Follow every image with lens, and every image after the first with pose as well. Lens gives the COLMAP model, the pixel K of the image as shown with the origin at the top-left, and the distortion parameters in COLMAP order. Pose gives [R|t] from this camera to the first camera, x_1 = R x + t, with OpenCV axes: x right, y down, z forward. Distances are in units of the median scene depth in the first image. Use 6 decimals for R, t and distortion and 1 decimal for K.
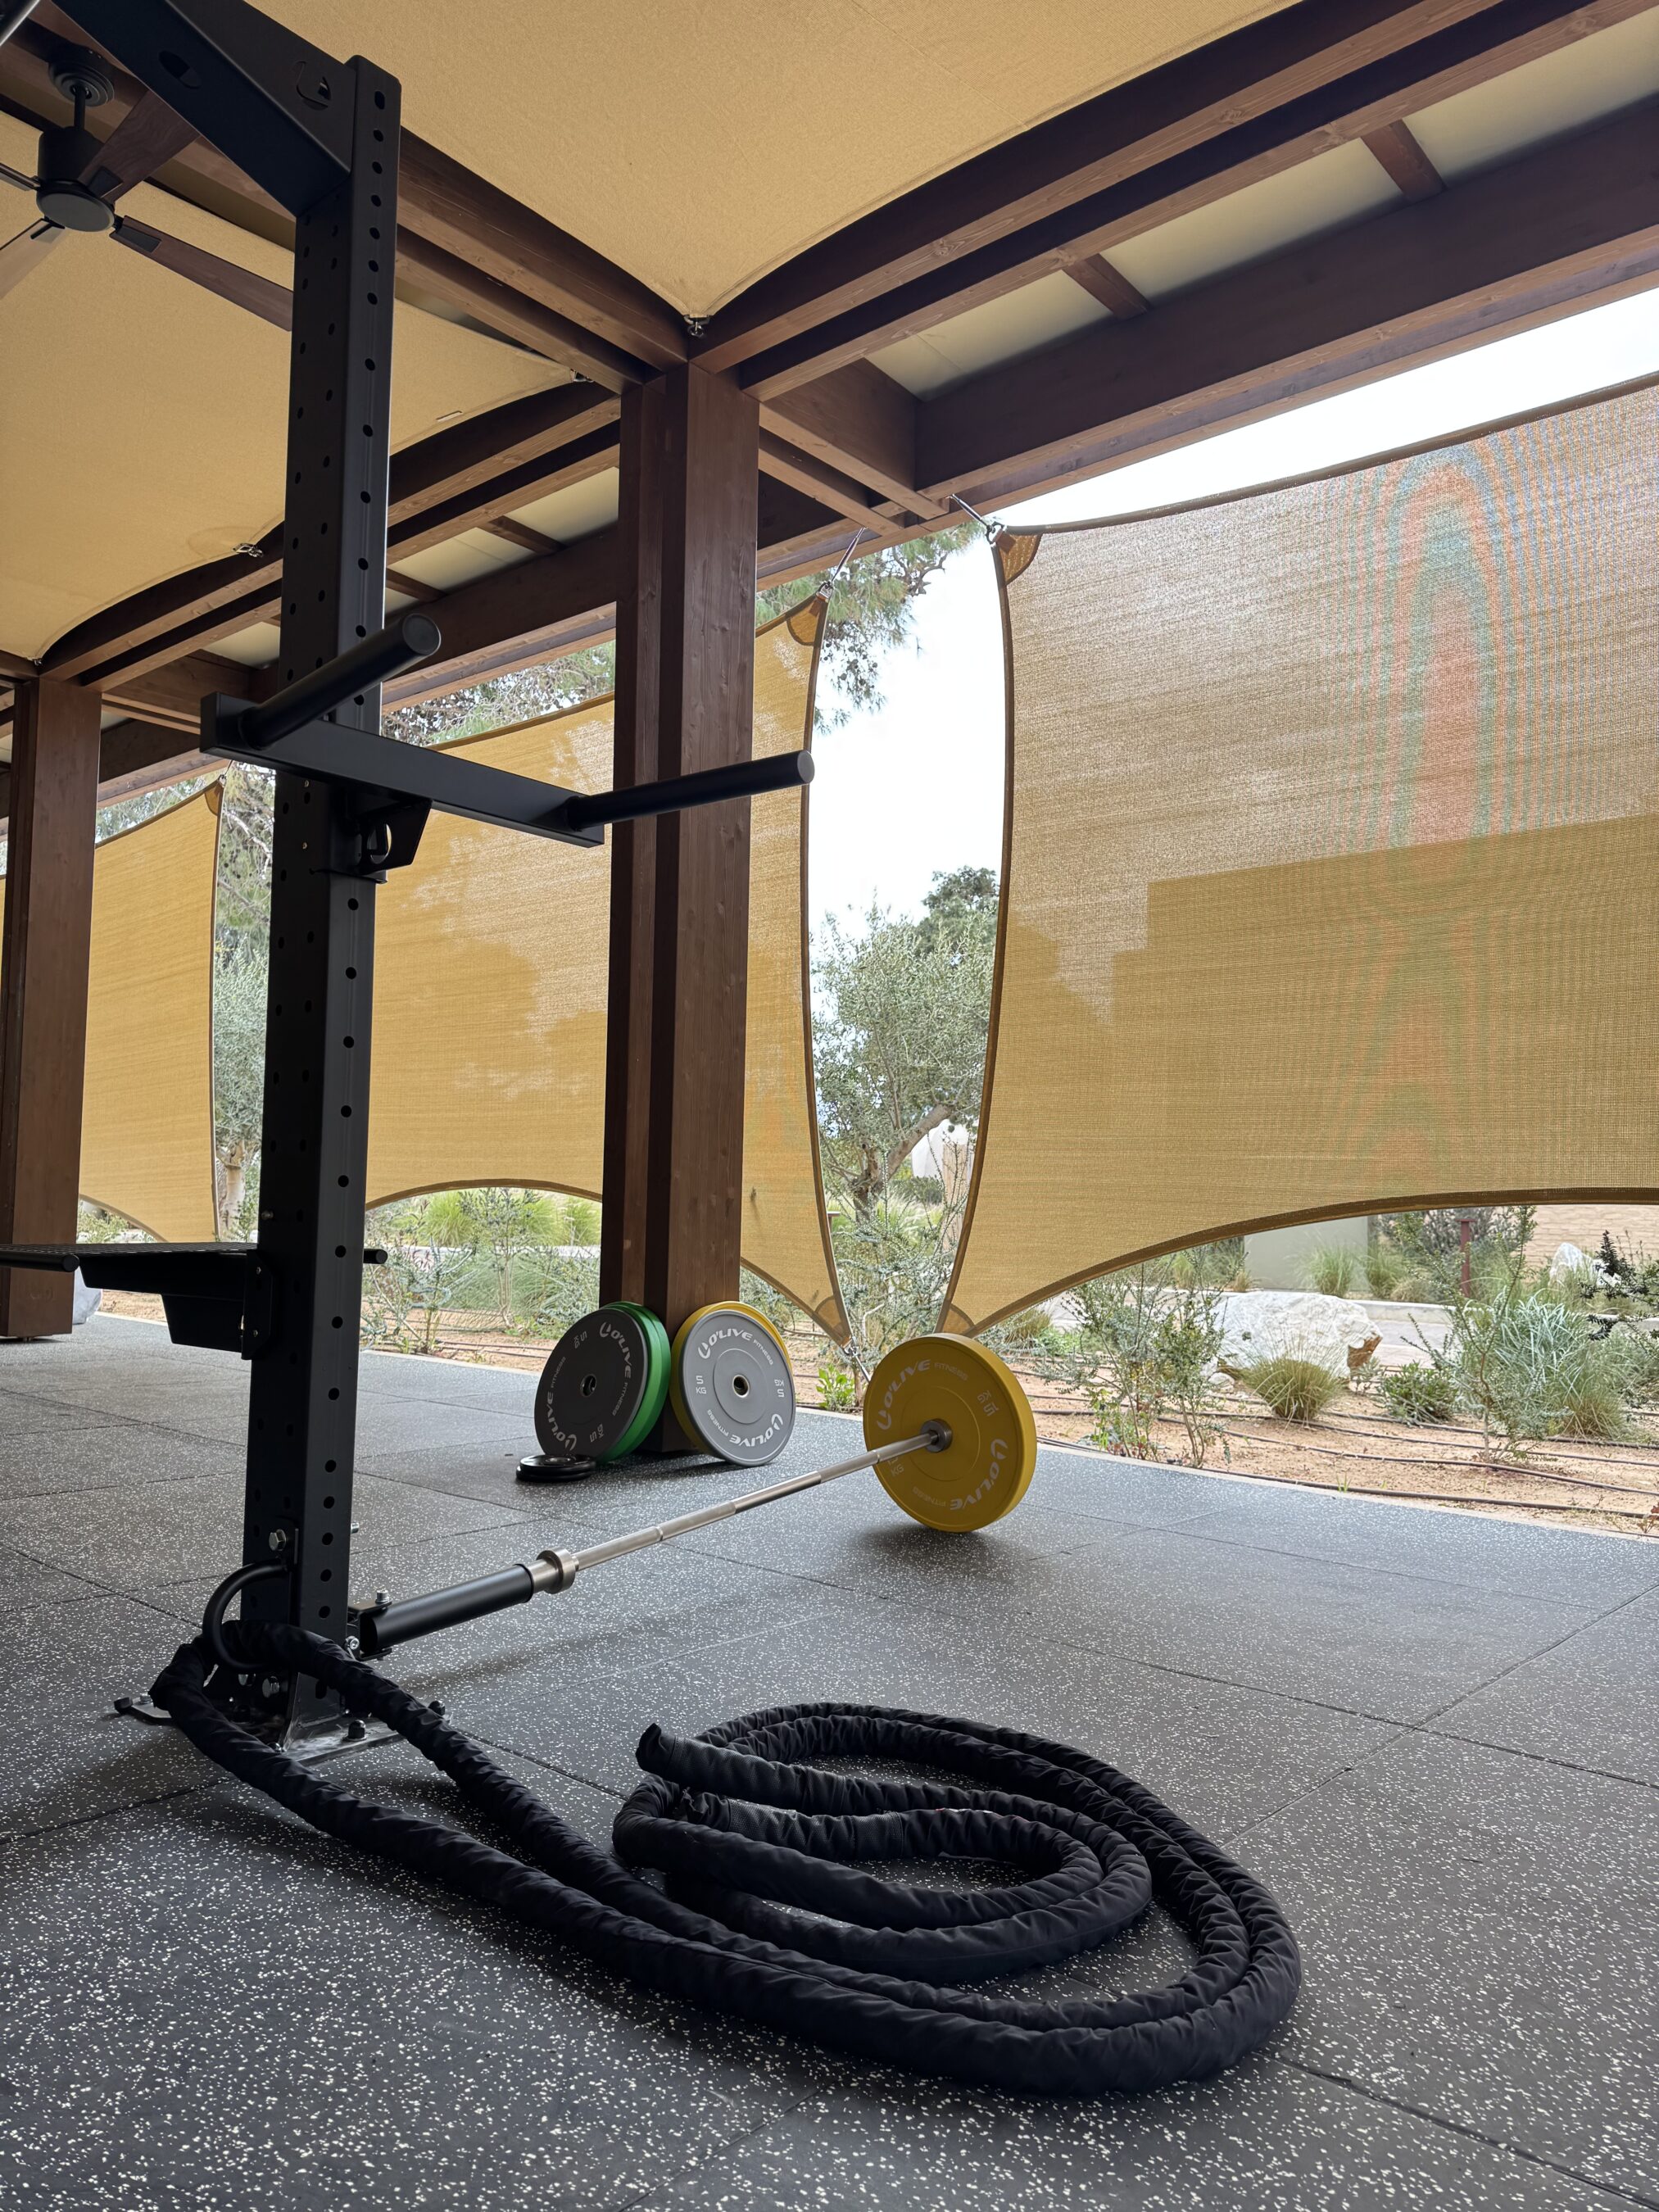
lens RADIAL K [[1578.4, 0, 827.2], [0, 1578.4, 1113.8], [0, 0, 1]] dist [0.053567, -0.064526]
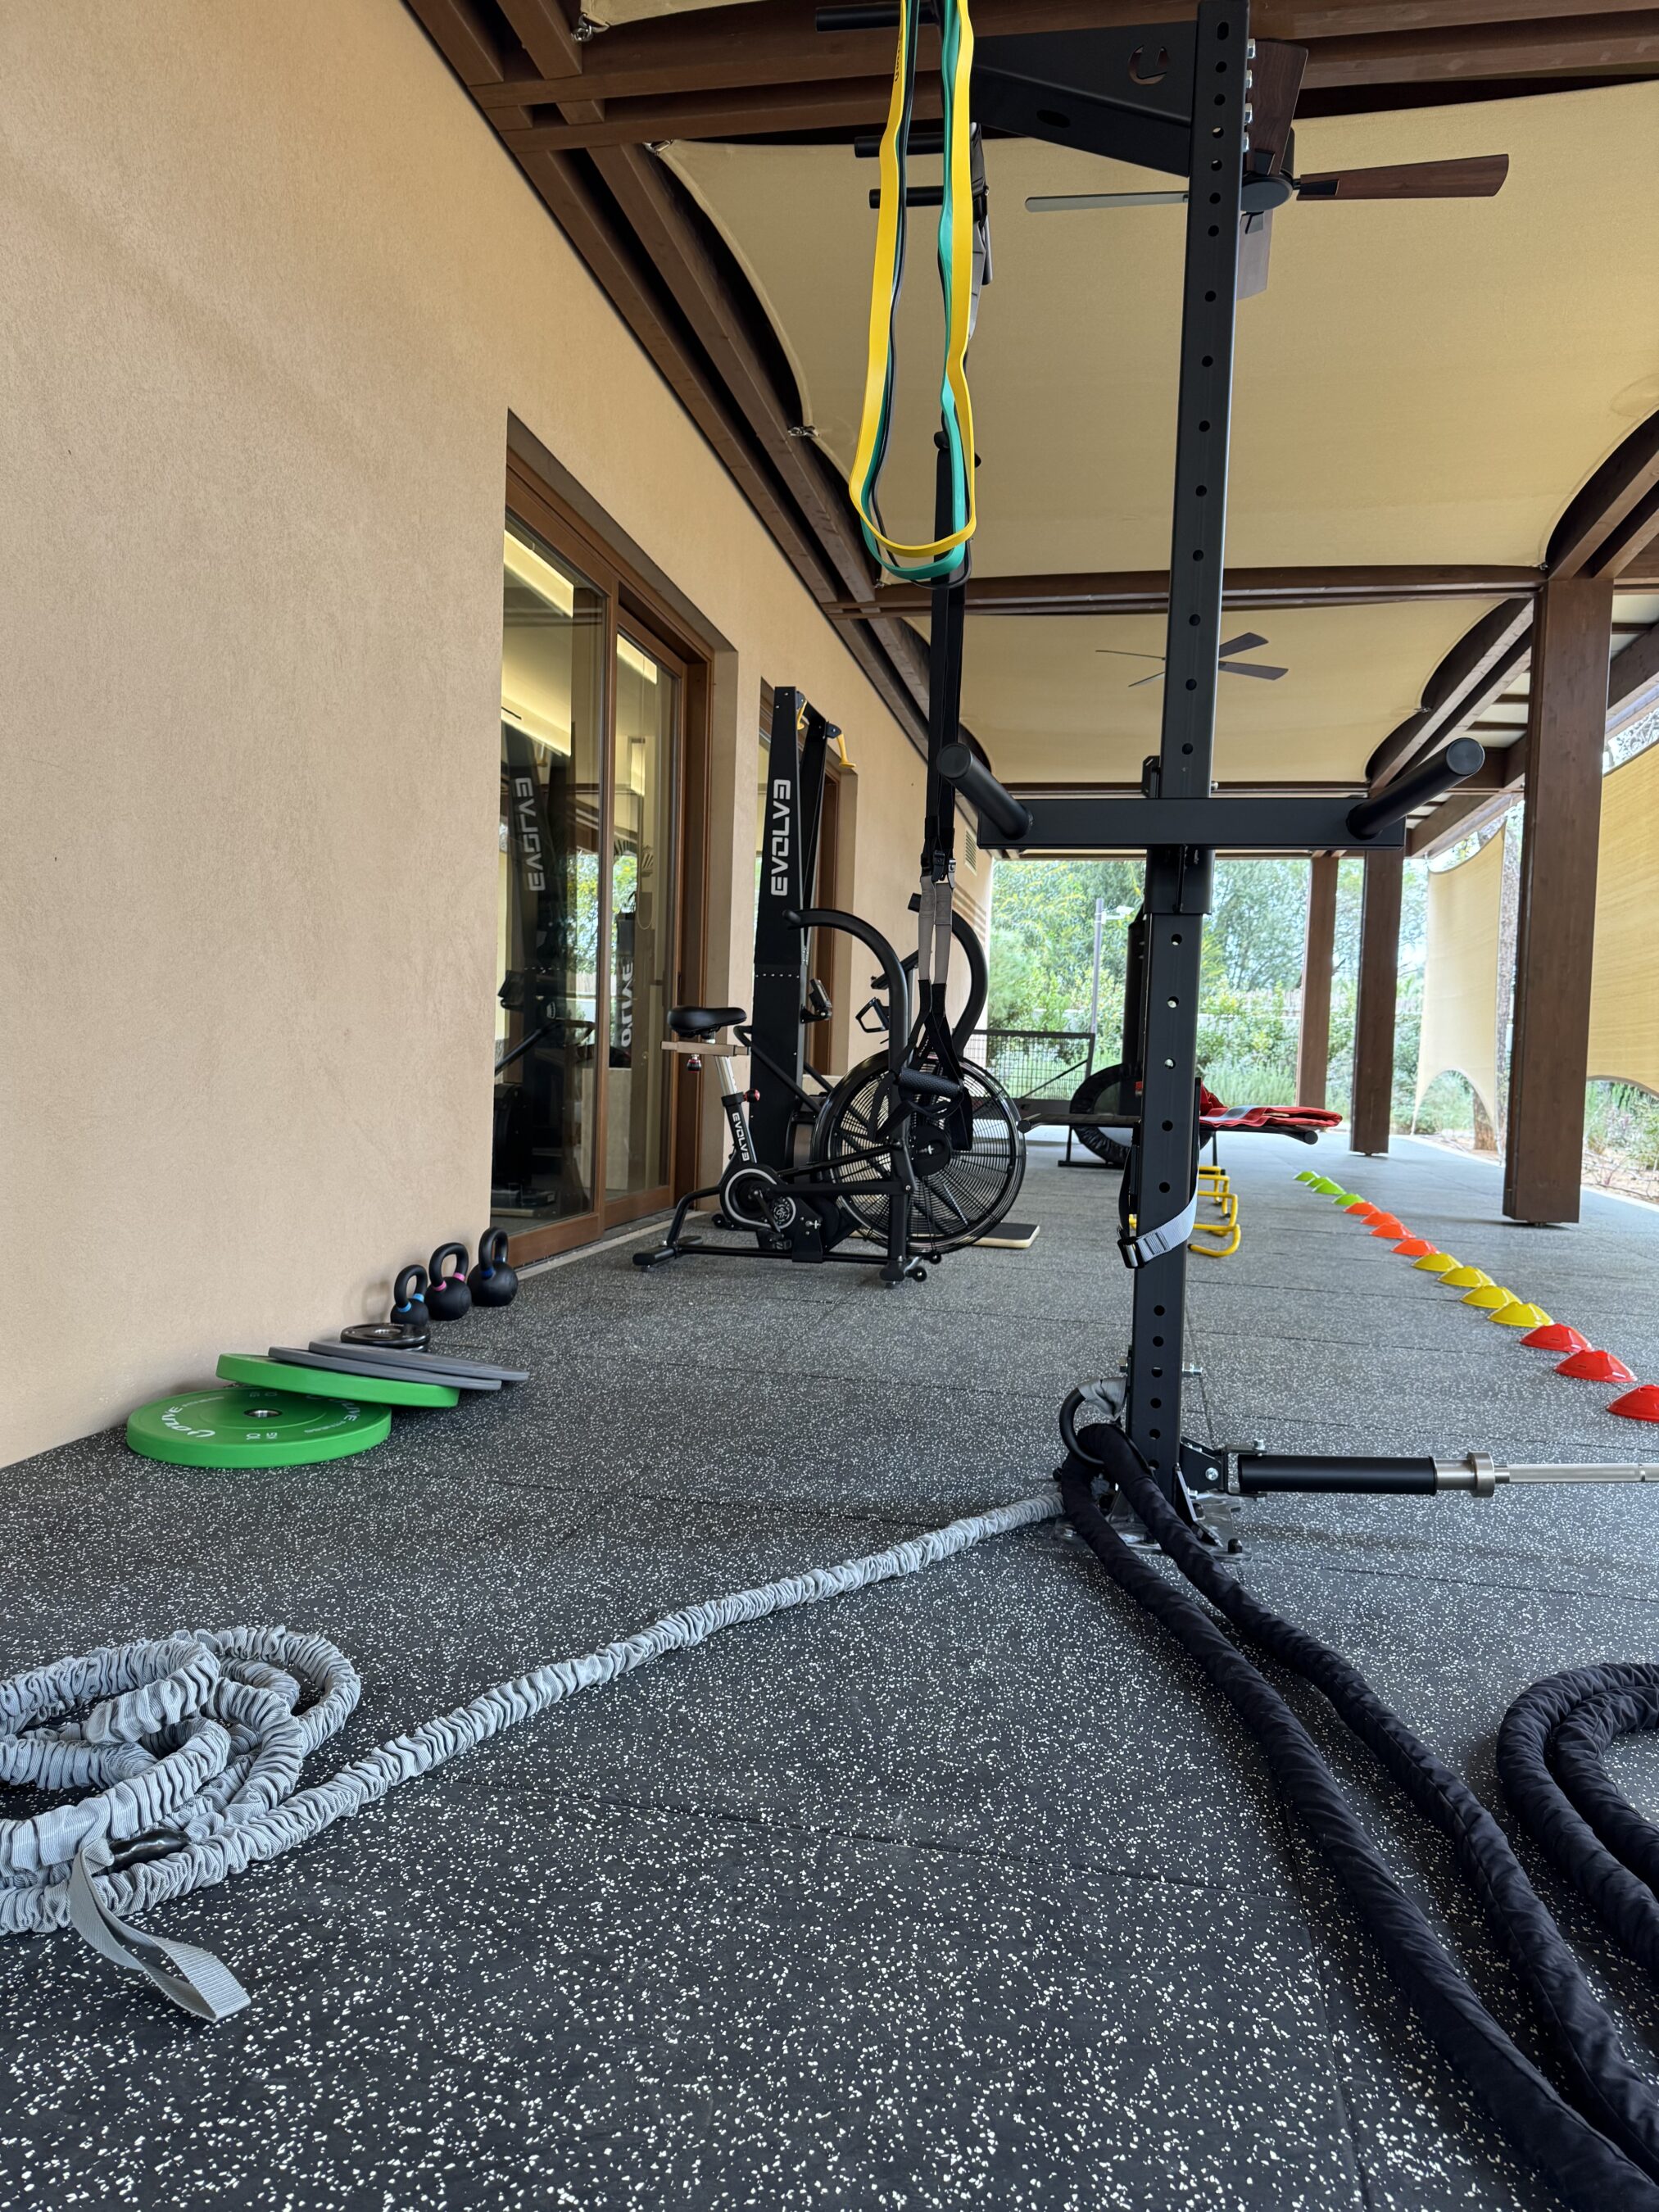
lens RADIAL K [[1578.4, 0, 814.6], [0, 1578.4, 1116.7], [0, 0, 1]] dist [0.053567, -0.064526]
pose [[0.499898, 0.038602, -0.865224, 0.554868], [0.017648, 0.998345, 0.054737, 0.016282], [0.865904, -0.042632, 0.498389, 0.226737]]
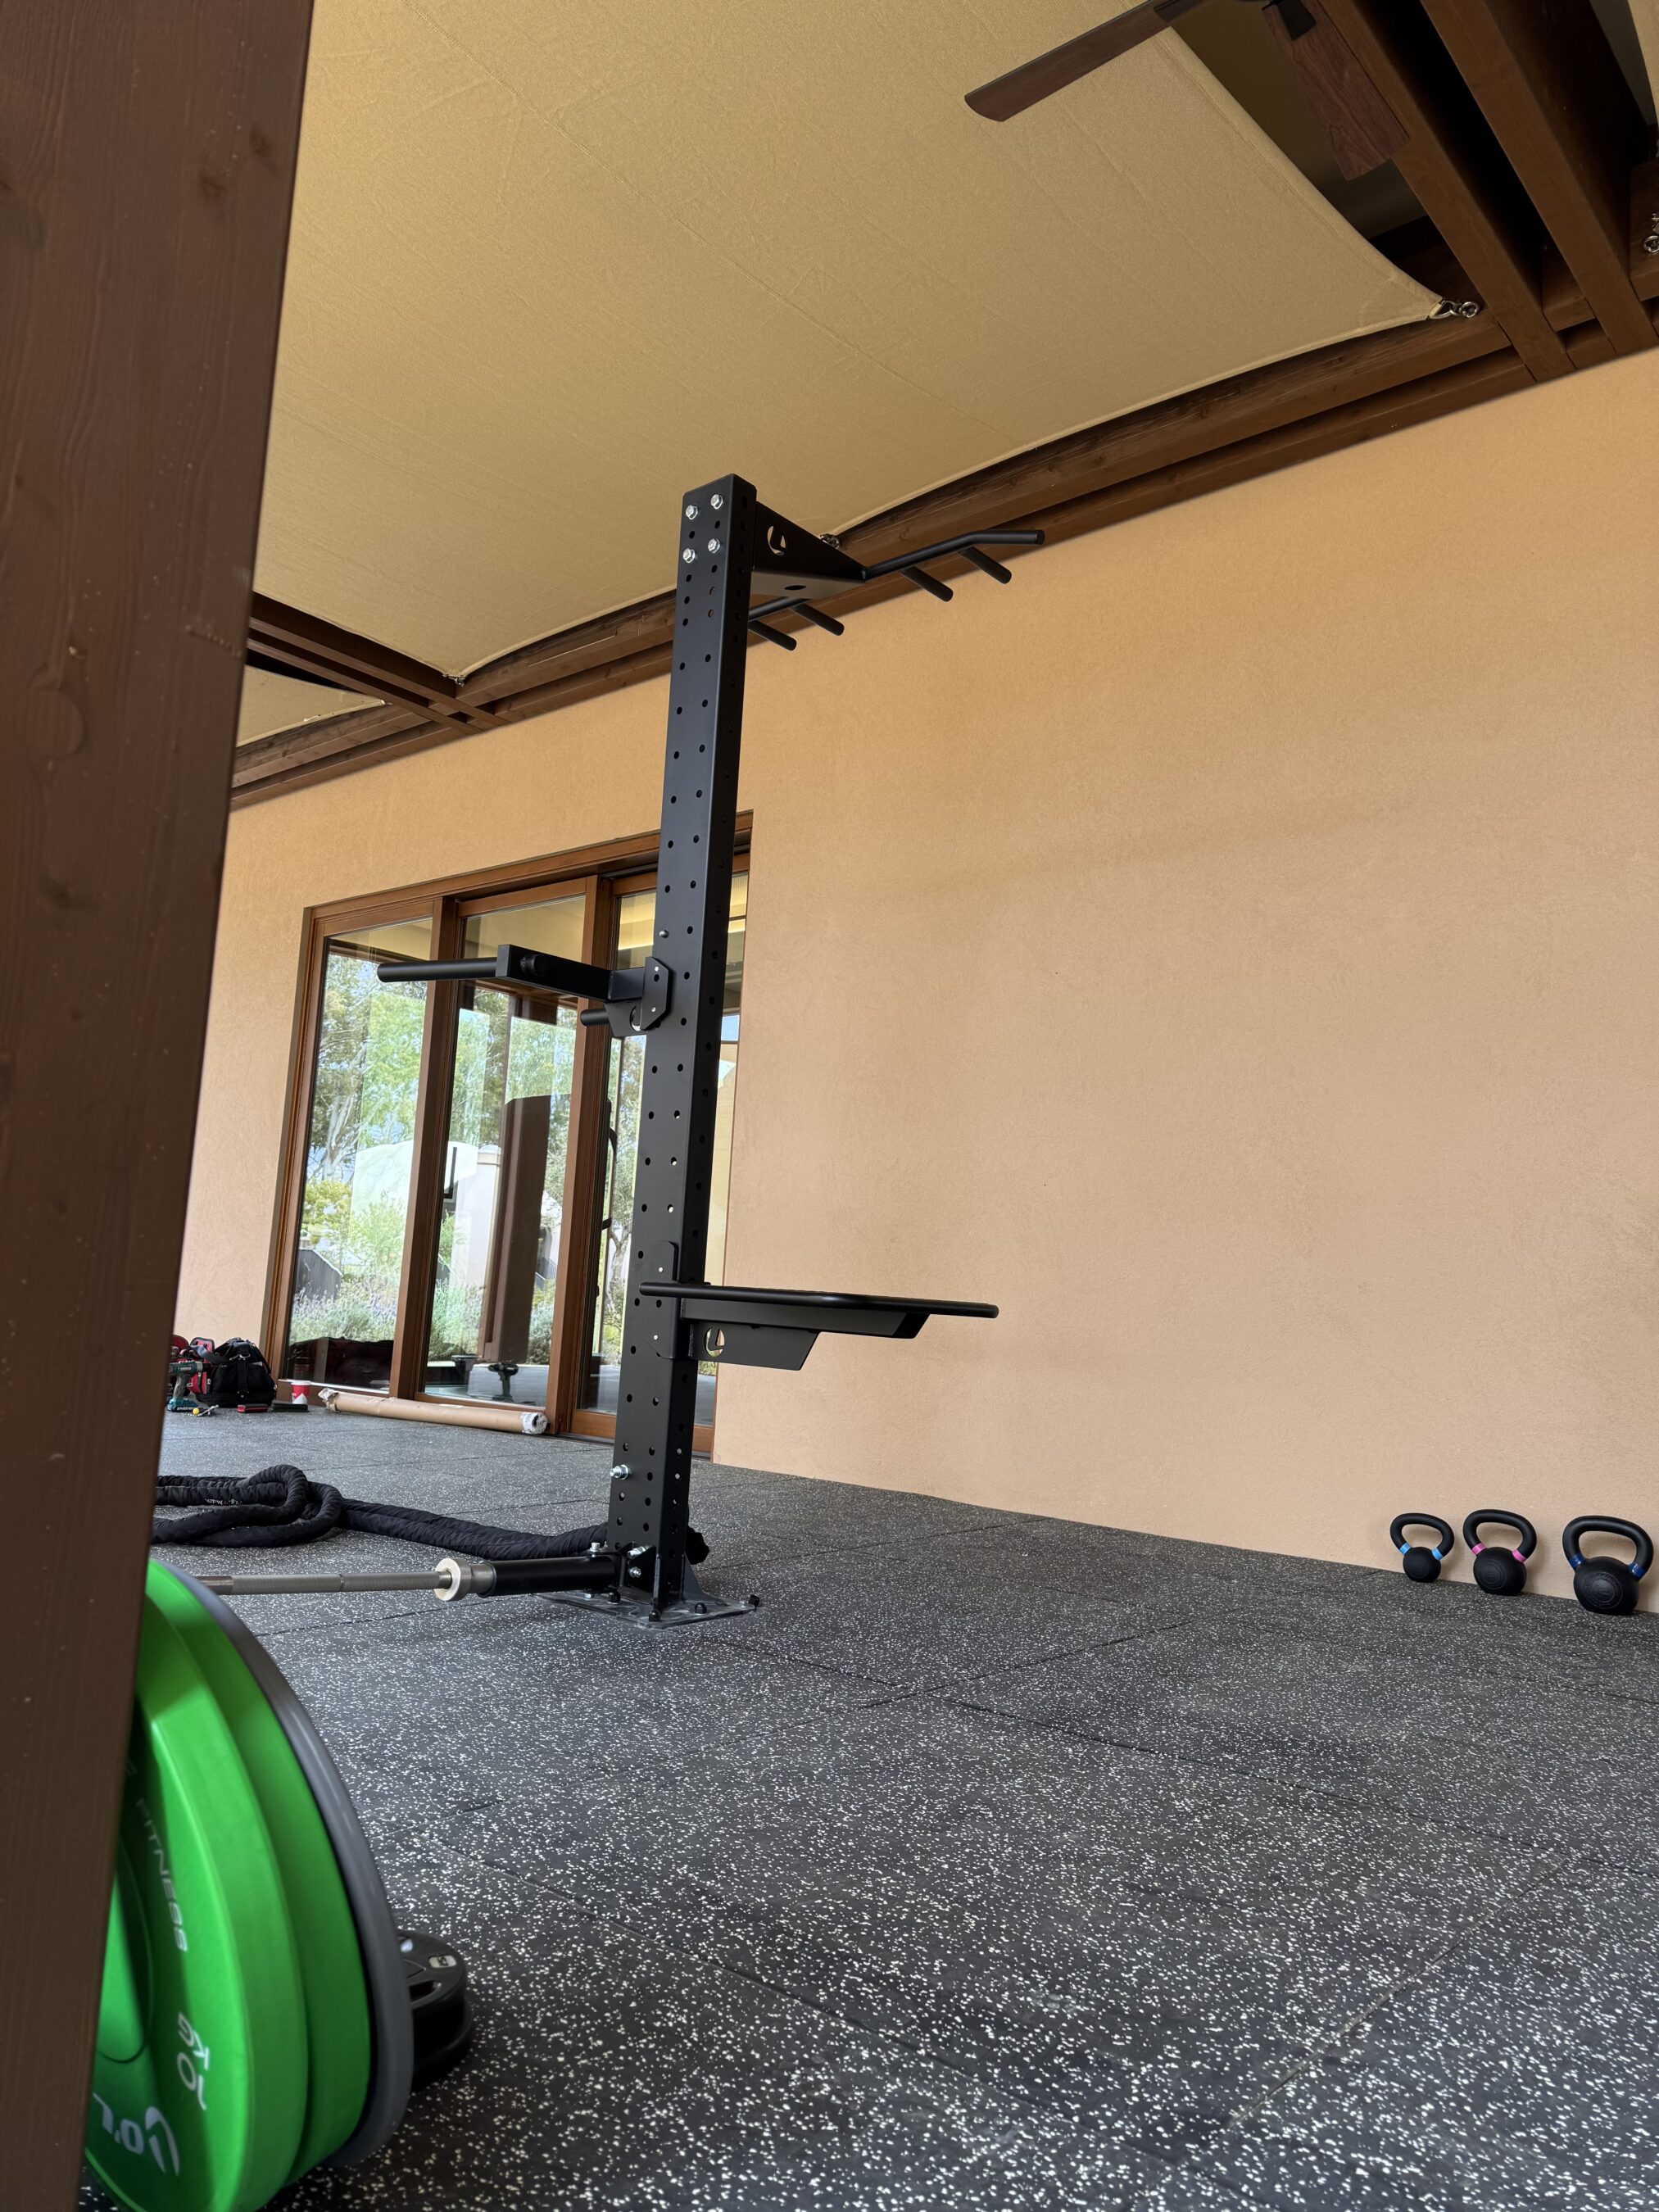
lens RADIAL K [[1578.4, 0, 806.6], [0, 1578.4, 1061.1], [0, 0, 1]] dist [0.053567, -0.064526]
pose [[-0.997785, -0.064116, 0.017752, -0.496562], [-0.066357, 0.978251, -0.196526, 0.169959], [-0.004765, -0.197268, -0.980338, 2.612726]]
